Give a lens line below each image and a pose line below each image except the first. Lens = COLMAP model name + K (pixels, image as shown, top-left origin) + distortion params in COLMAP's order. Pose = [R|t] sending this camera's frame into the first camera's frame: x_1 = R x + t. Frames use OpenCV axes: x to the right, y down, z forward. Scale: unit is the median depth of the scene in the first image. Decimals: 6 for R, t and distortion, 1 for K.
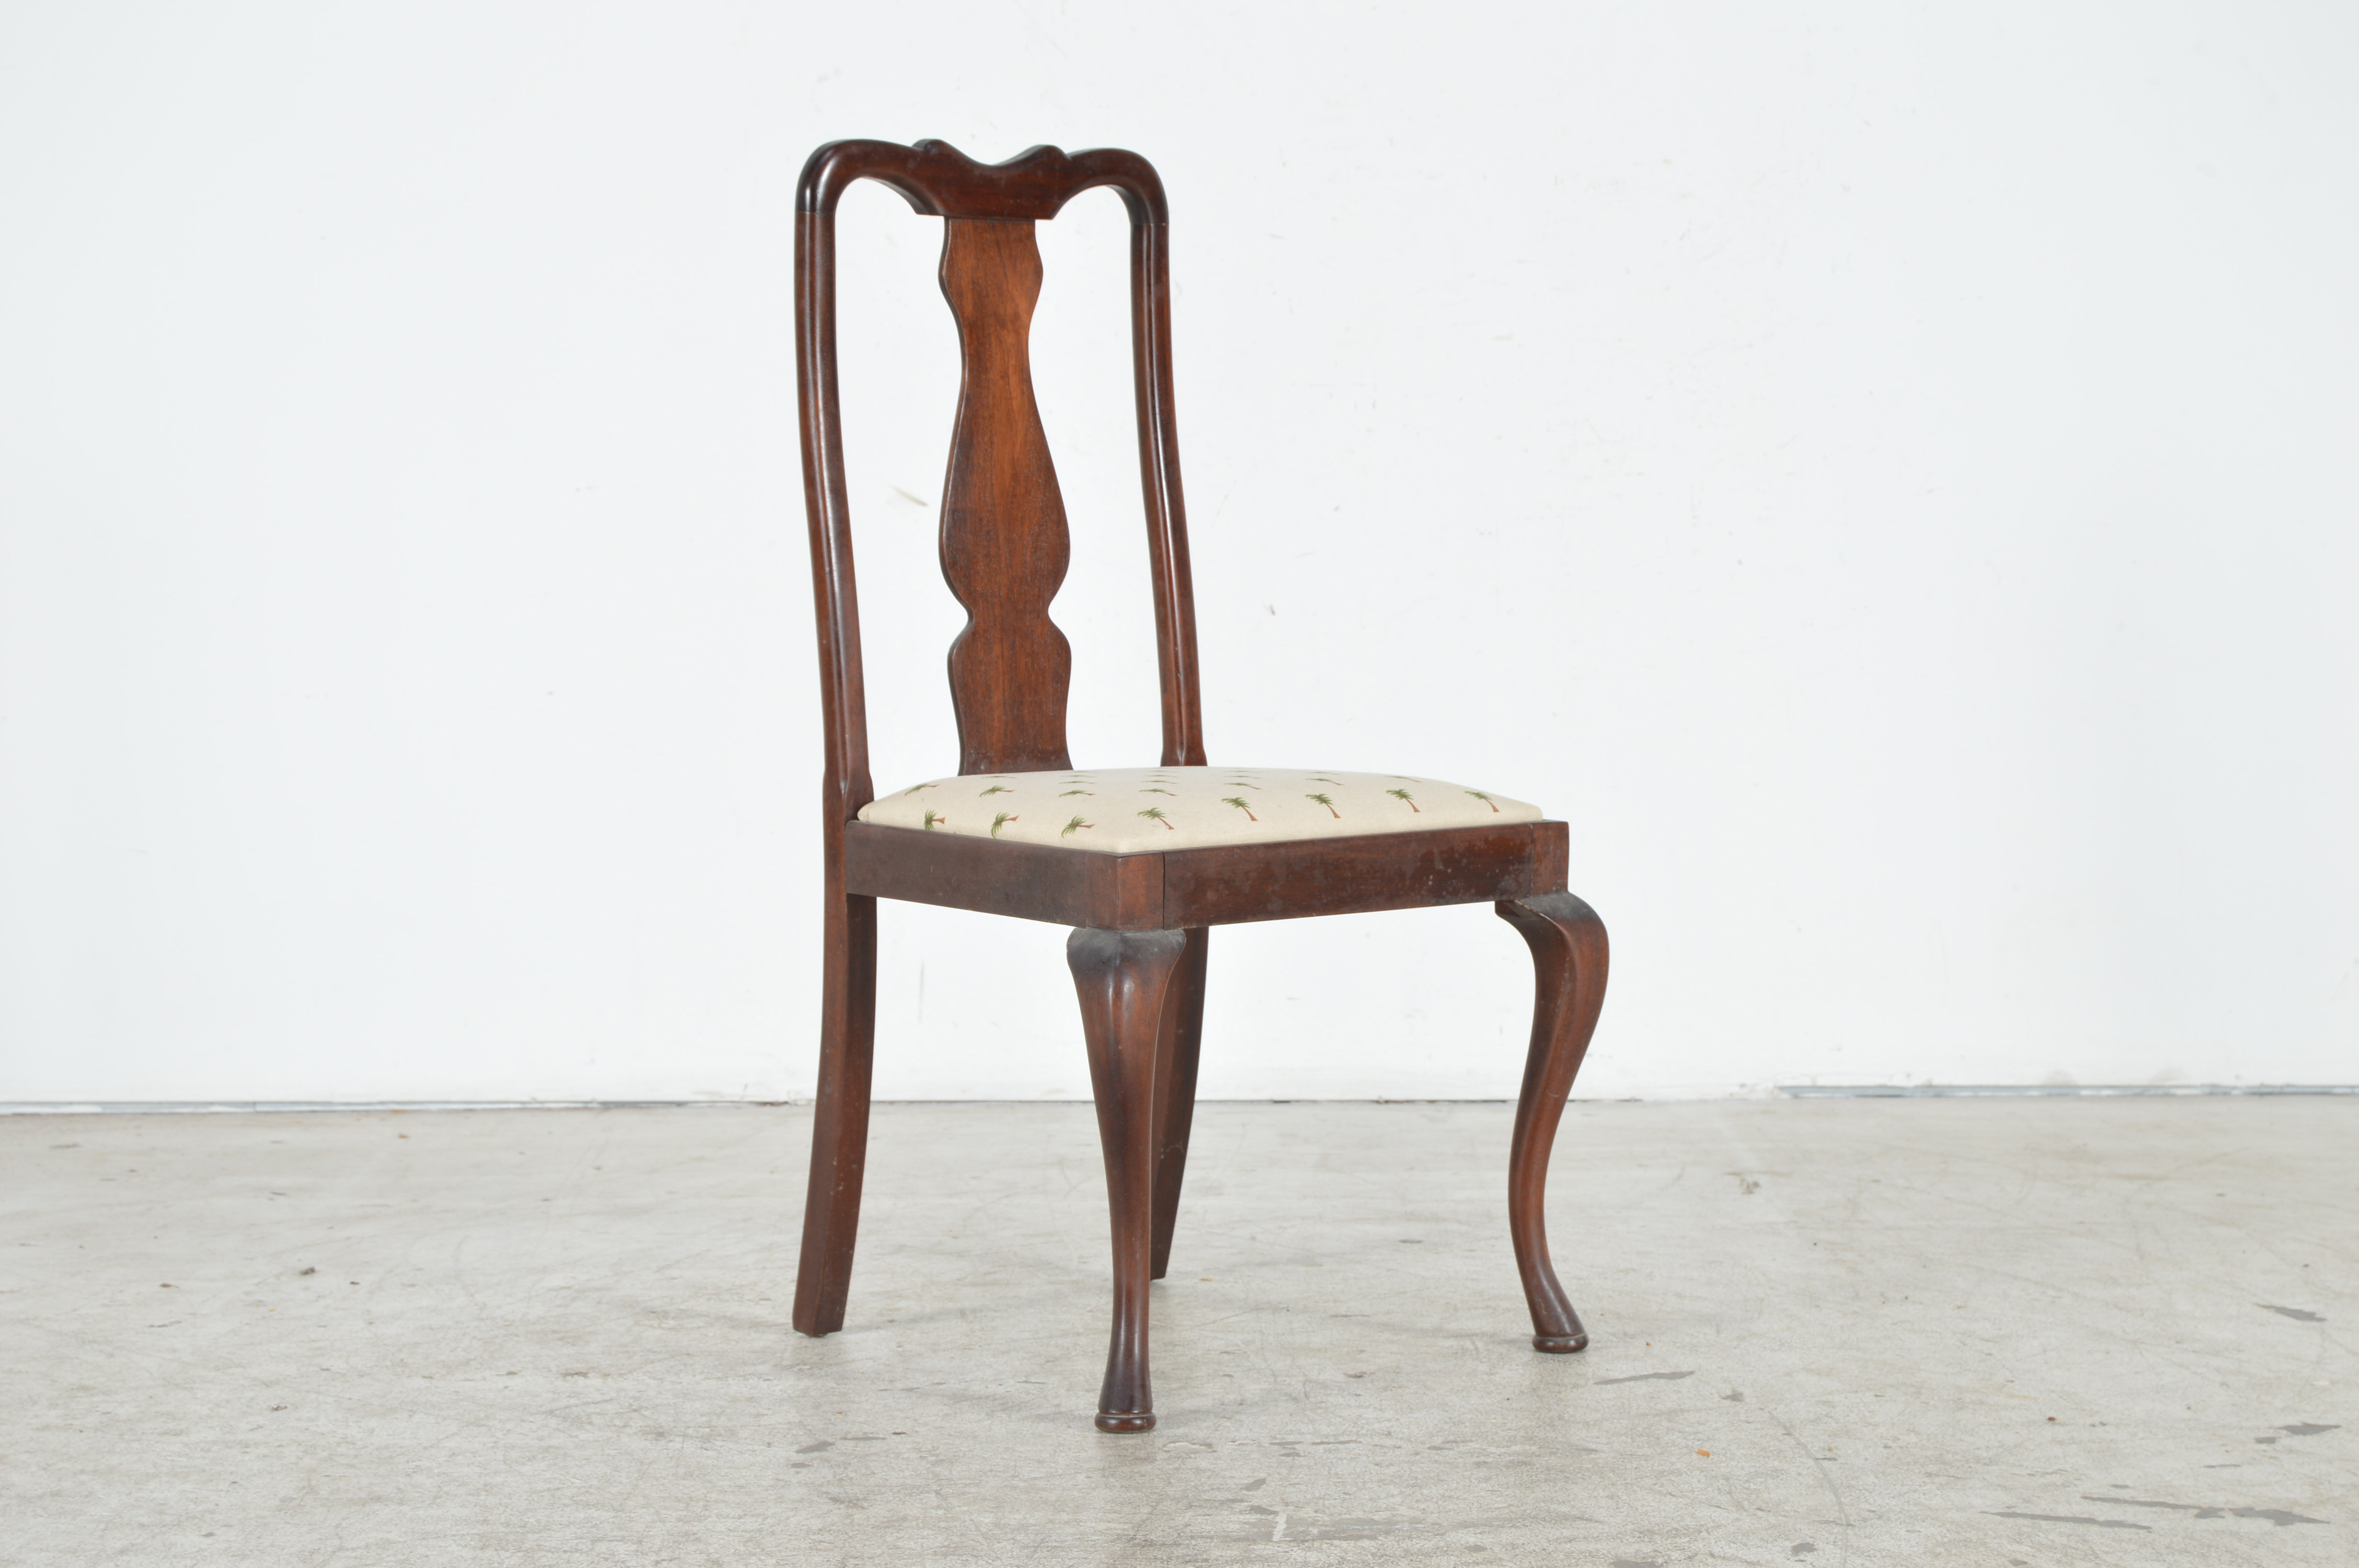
lens RADIAL K [[4736.8, 0, 1179.5], [0, 4736.8, 784.0], [0, 0, 1]] dist [-0.012387, -0.072614]
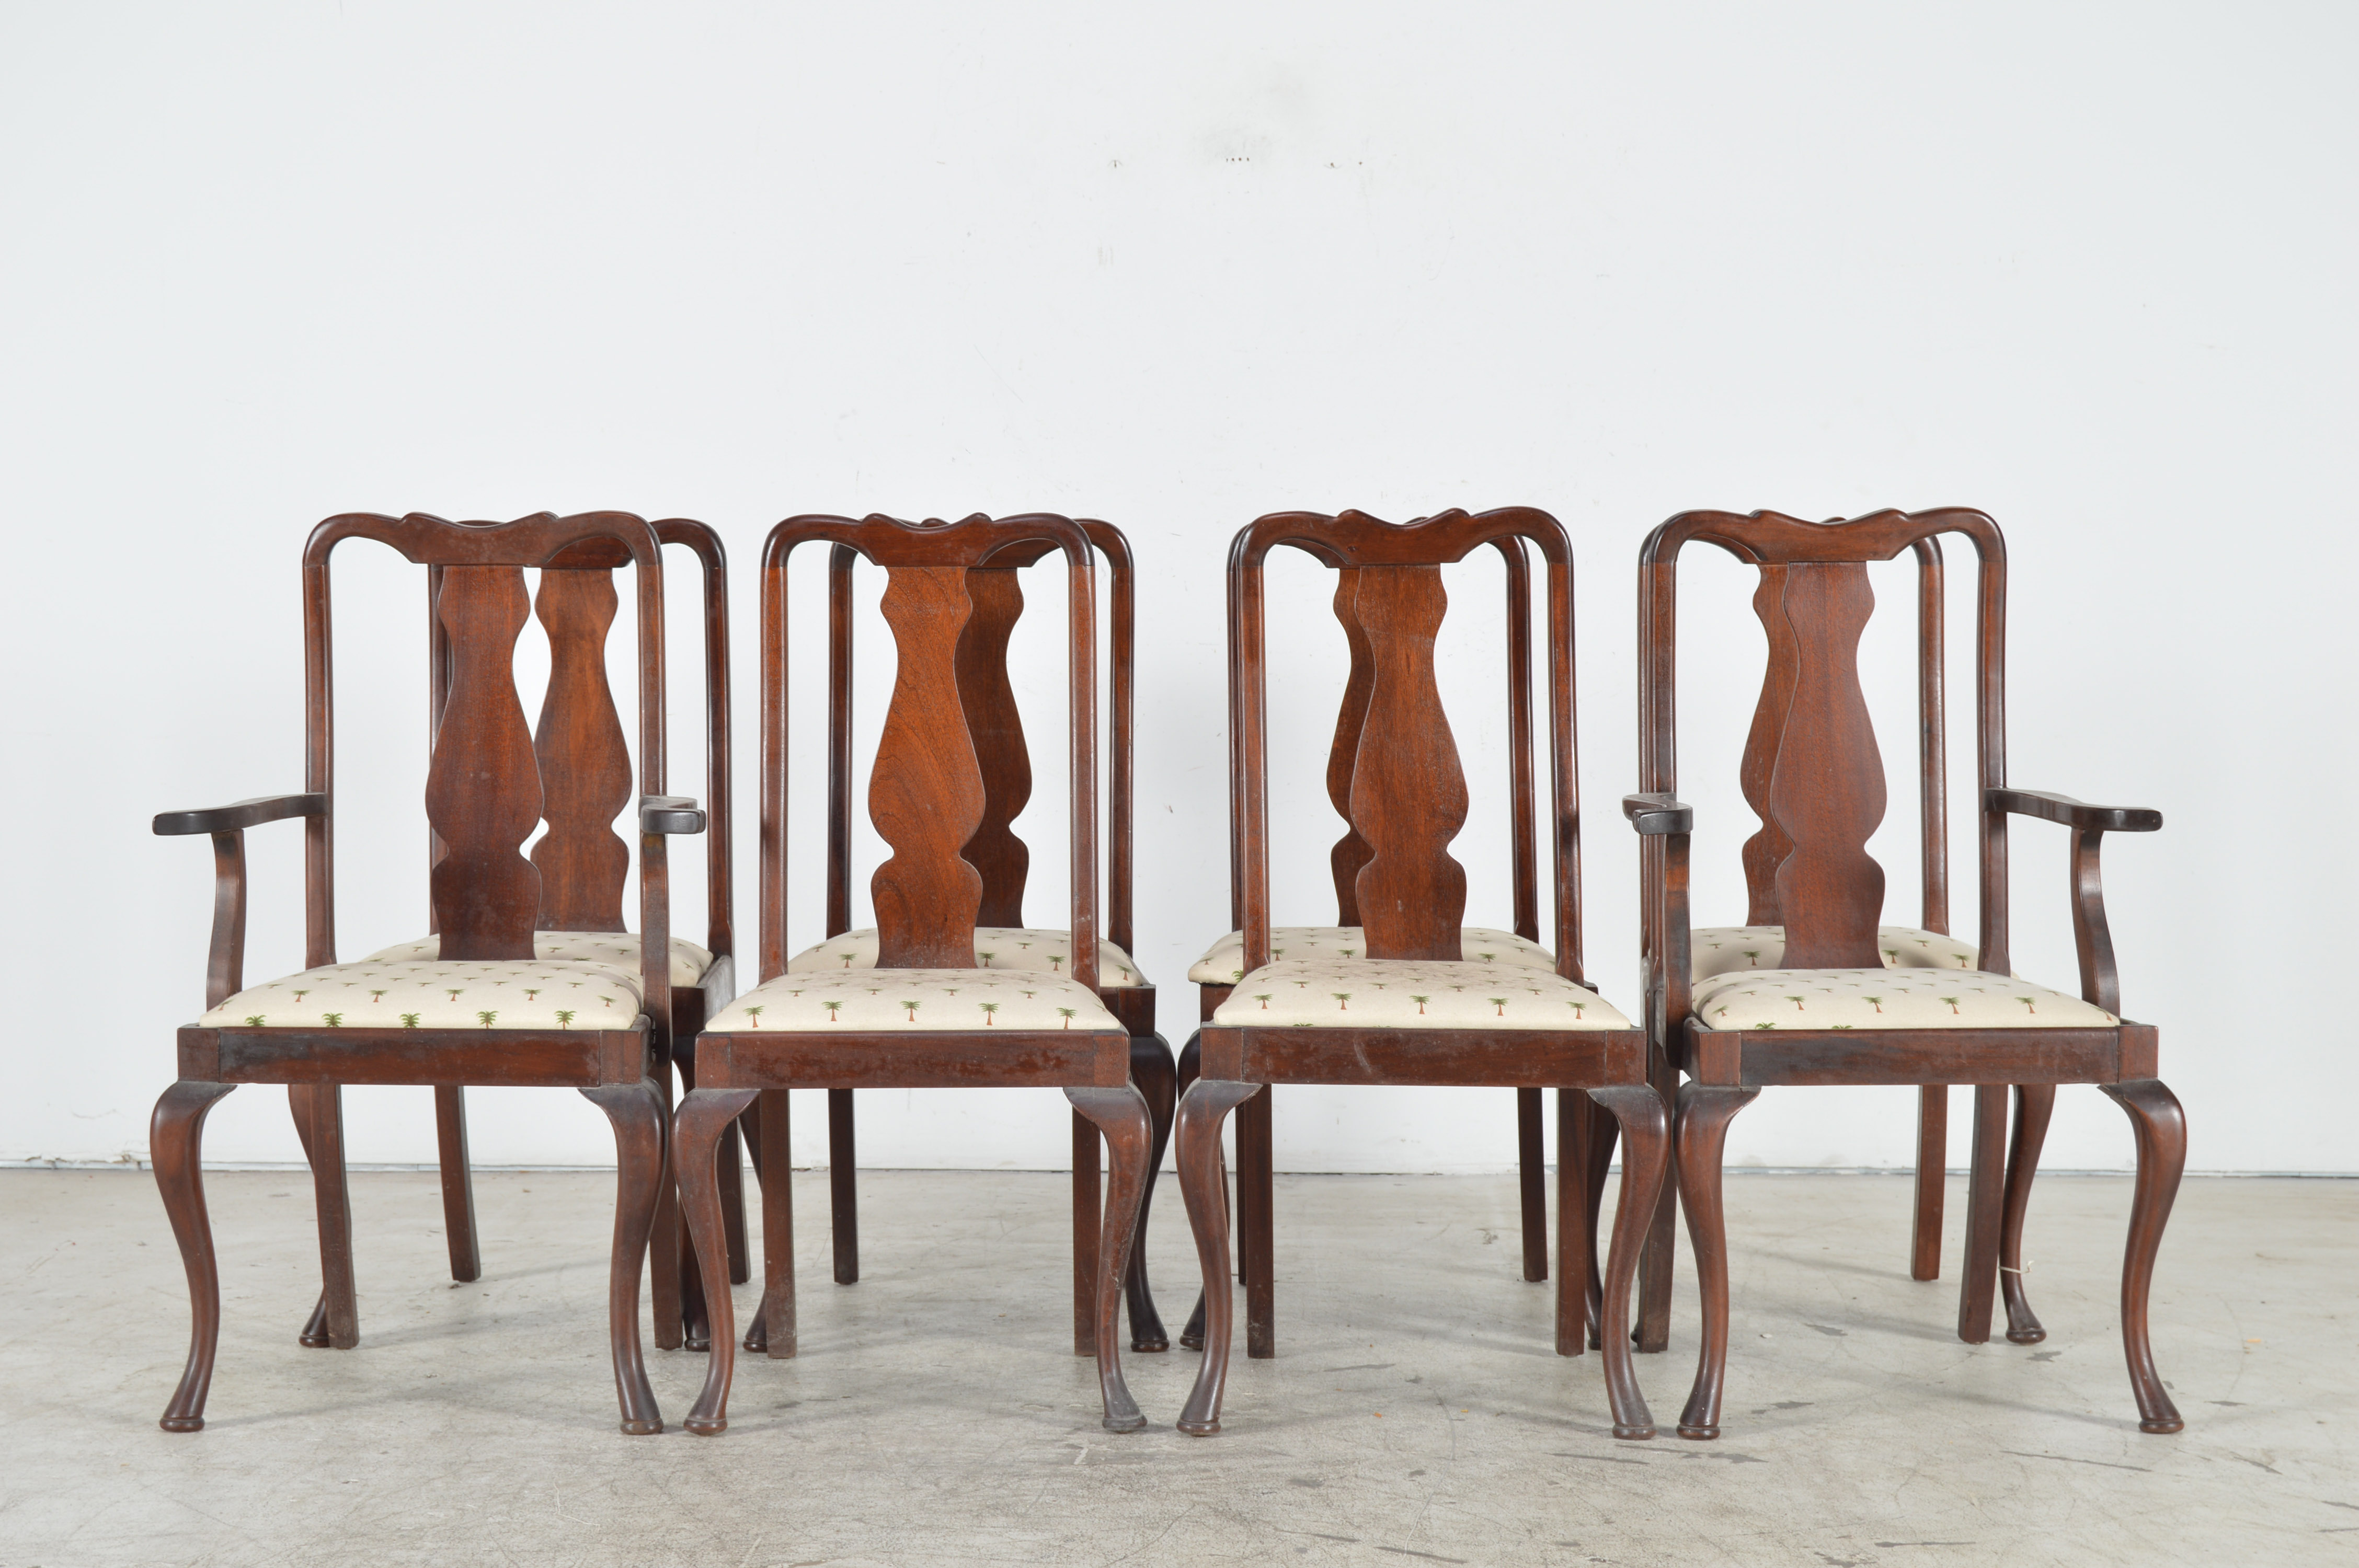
lens RADIAL K [[4353.8, 0, 1179.5], [0, 4353.8, 784.0], [0, 0, 1]] dist [-0.022609, -0.065164]
pose [[0.999744, 0.008892, -0.020828, 0.068695], [-0.009285, 0.999780, -0.018813, -0.029223], [0.020656, 0.019001, 0.999606, -0.350152]]
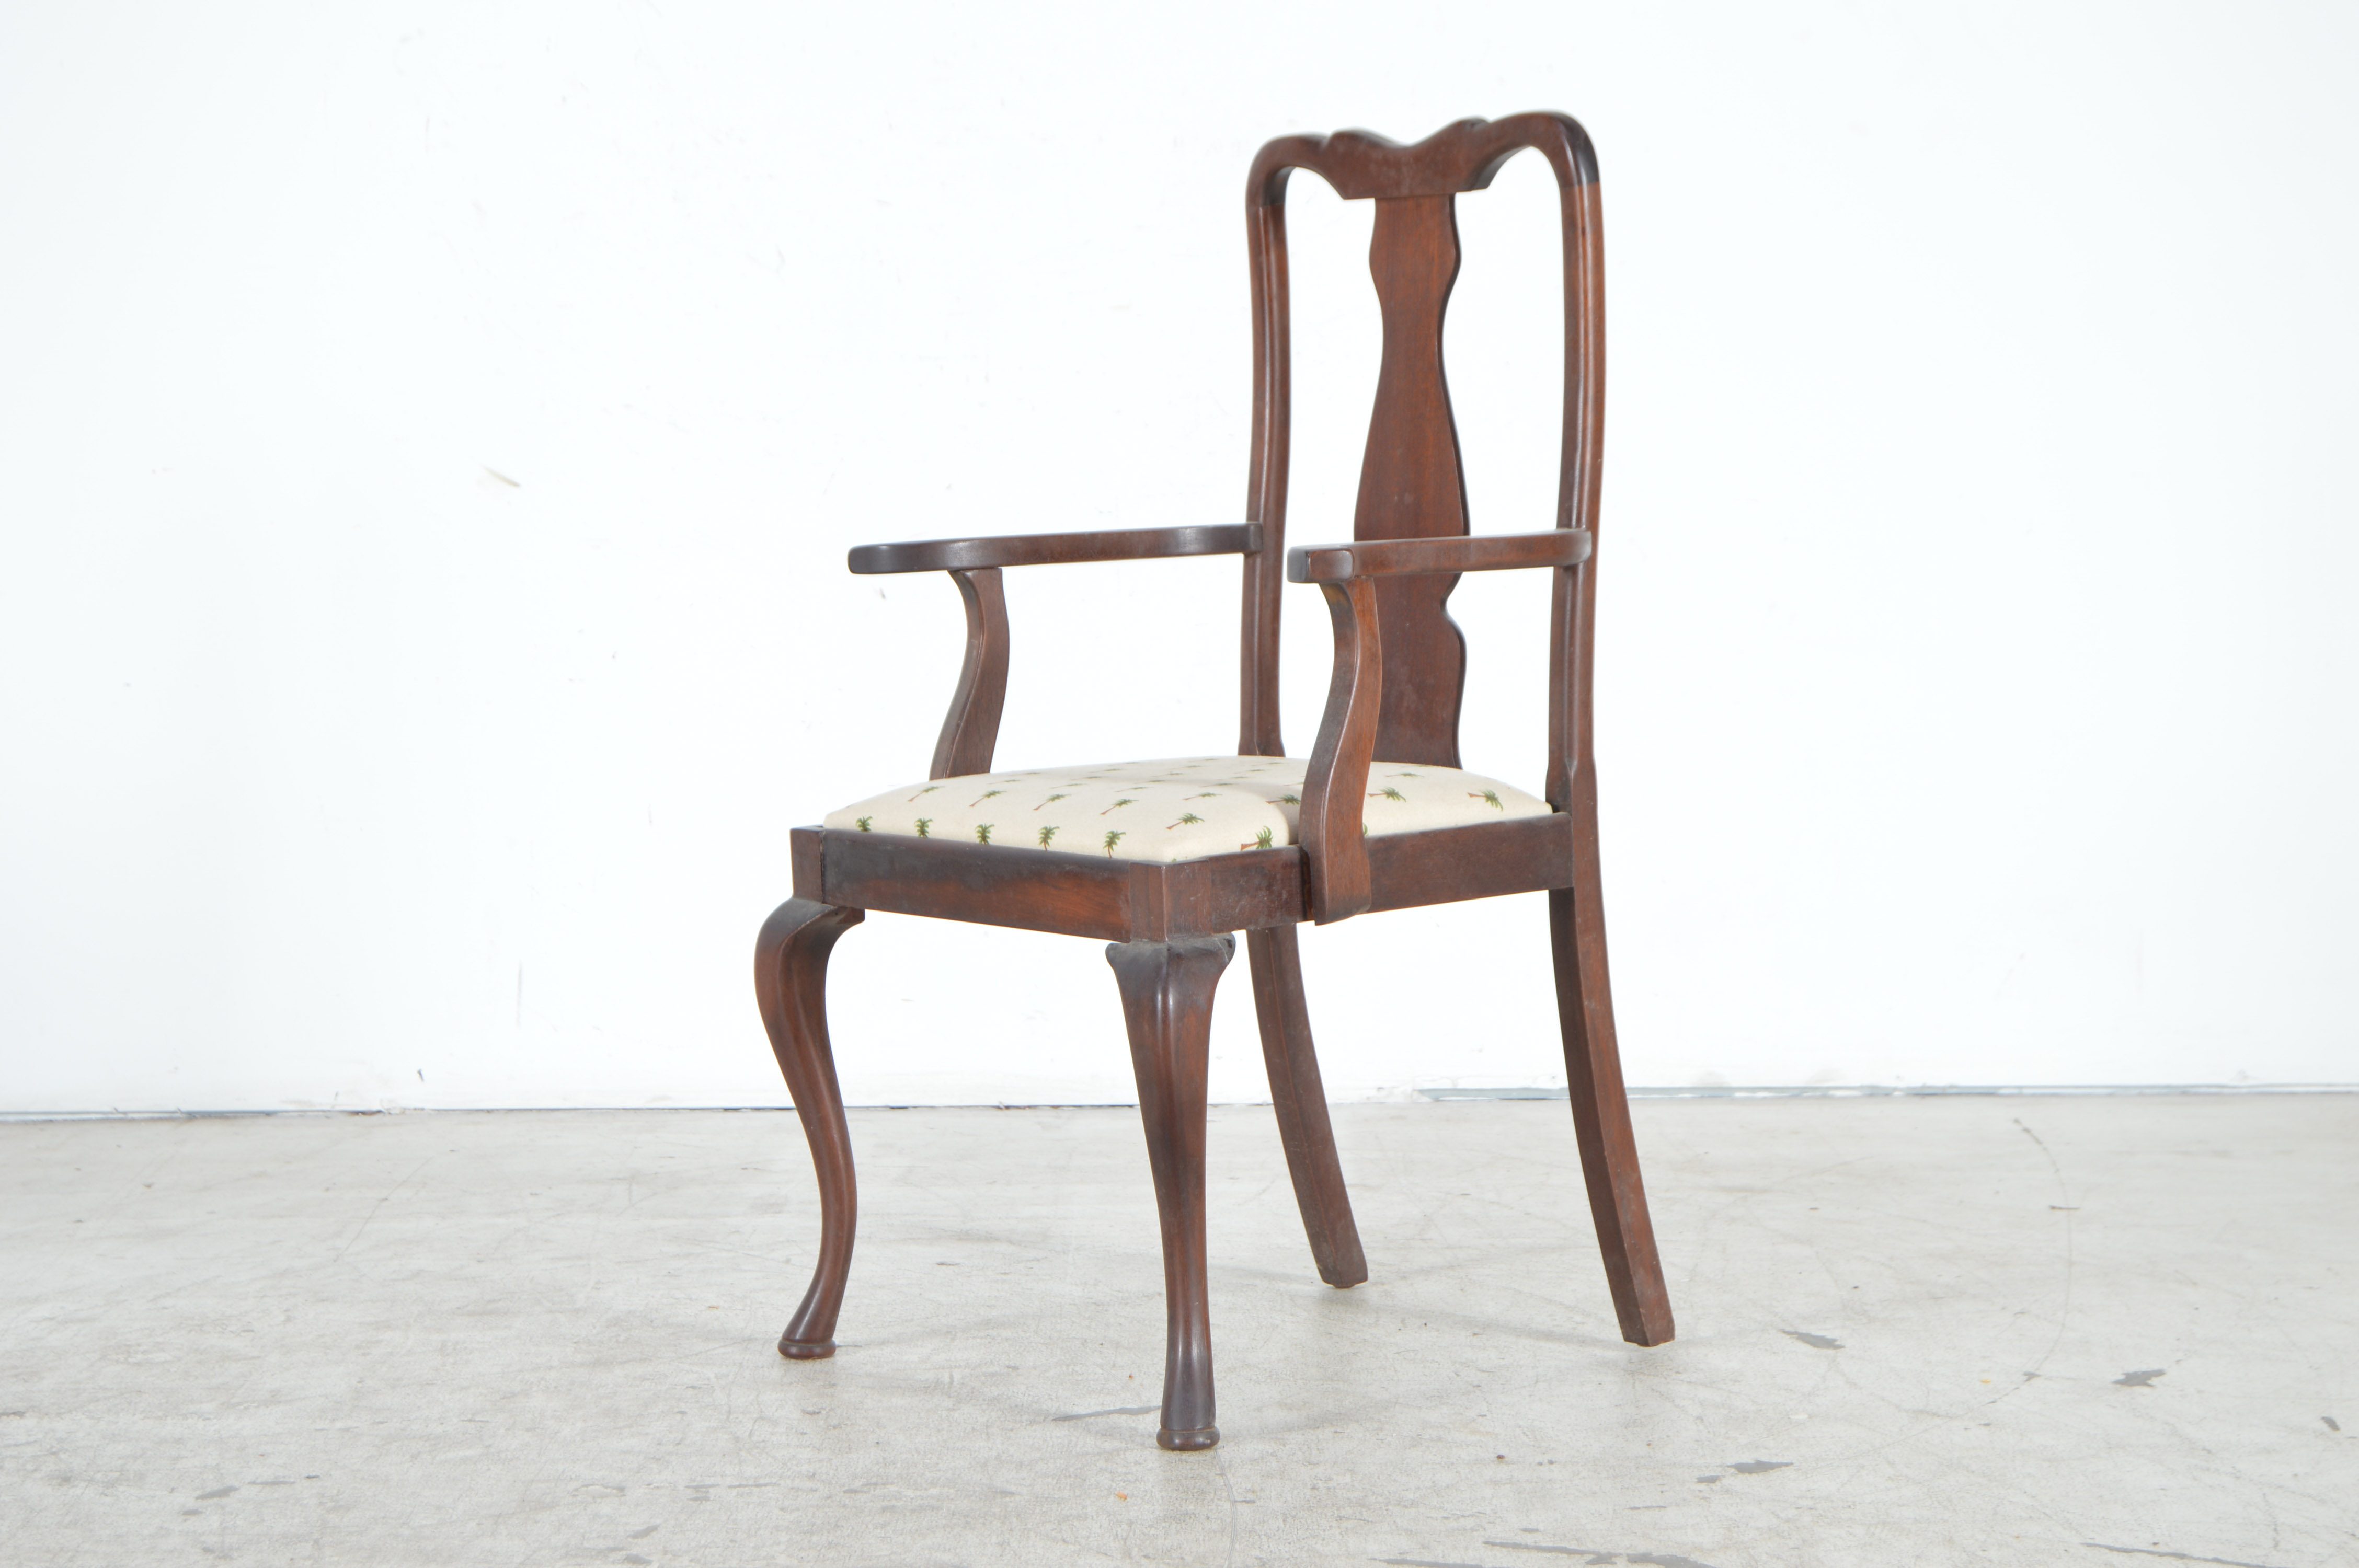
lens RADIAL K [[5097.4, 0, 1179.5], [0, 5097.4, 784.0], [0, 0, 1]] dist [0.006499, -0.336668]
pose [[0.999987, -0.005019, 0.000784, 0.112400], [0.005008, 0.999896, 0.013497, -0.017170], [-0.000852, -0.013493, 0.999909, -0.039663]]
